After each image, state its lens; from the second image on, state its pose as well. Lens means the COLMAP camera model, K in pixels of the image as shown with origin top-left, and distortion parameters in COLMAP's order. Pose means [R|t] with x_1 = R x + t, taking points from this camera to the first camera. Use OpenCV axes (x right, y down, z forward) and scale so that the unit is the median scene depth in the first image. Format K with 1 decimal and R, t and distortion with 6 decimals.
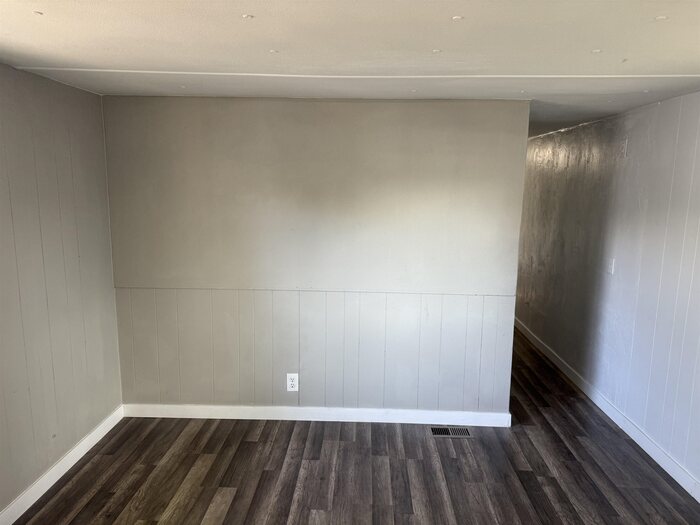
lens RADIAL K [[492.5, 0, 352.5], [0, 492.5, 257.6], [0, 0, 1]] dist [0.035354, -0.046749]
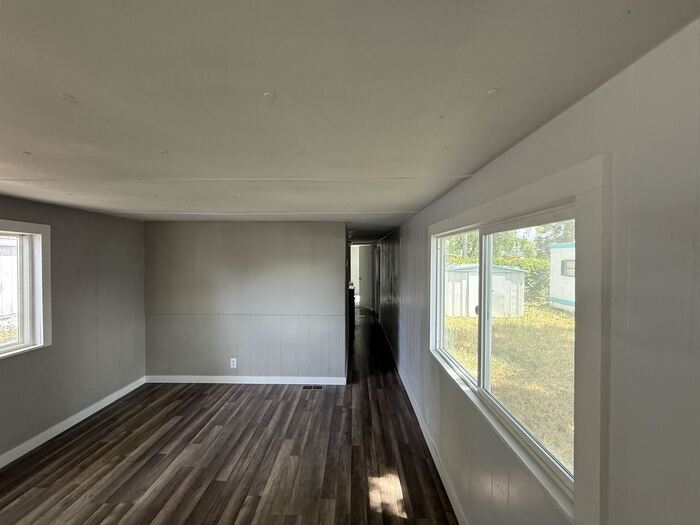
lens RADIAL K [[279.9, 0, 348.9], [0, 279.9, 261.9], [0, 0, 1]] dist [-0.001104, 0.000540]
pose [[0.999868, -0.013449, 0.009169, 0.354462], [0.014573, 0.990583, -0.136138, 0.017136], [-0.007252, 0.136254, 0.990647, -0.158170]]
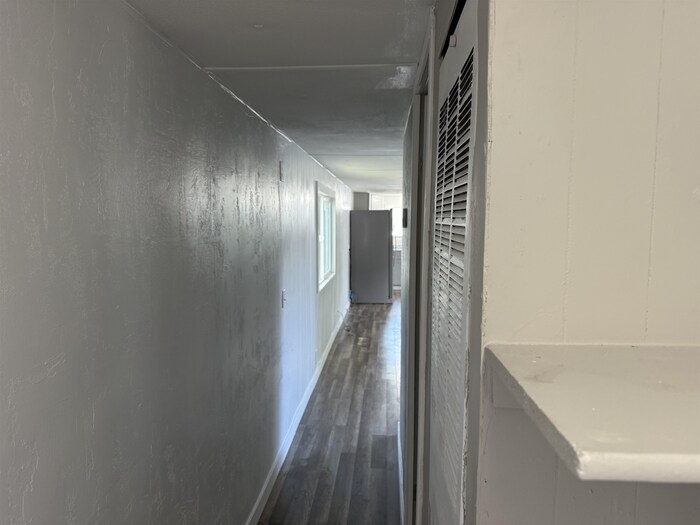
lens RADIAL K [[492.5, 0, 351.4], [0, 492.5, 263.4], [0, 0, 1]] dist [0.035354, -0.046749]
pose [[-0.998819, -0.024467, 0.041982, 0.416757], [-0.013445, 0.969403, 0.245105, -0.308332], [-0.046694, 0.244251, -0.968587, 2.128691]]
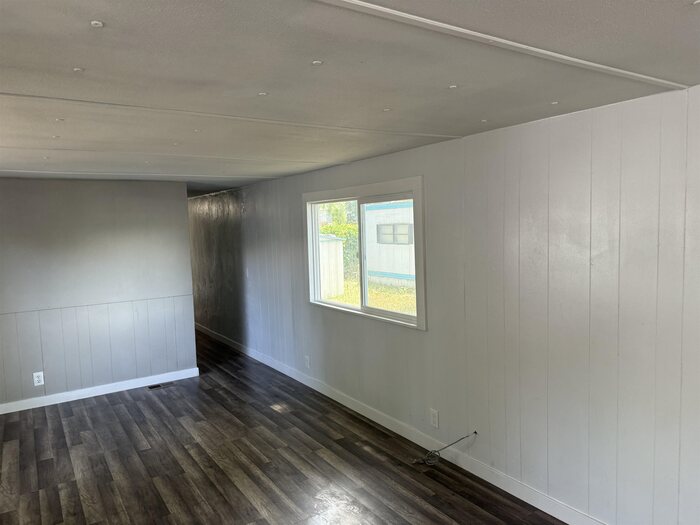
lens RADIAL K [[492.5, 0, 354.3], [0, 492.5, 258.1], [0, 0, 1]] dist [0.035354, -0.046749]
pose [[0.807421, -0.082493, 0.584181, -0.206331], [0.133554, 0.990029, -0.044787, 0.106958], [-0.574661, 0.114182, 0.810387, -0.721822]]
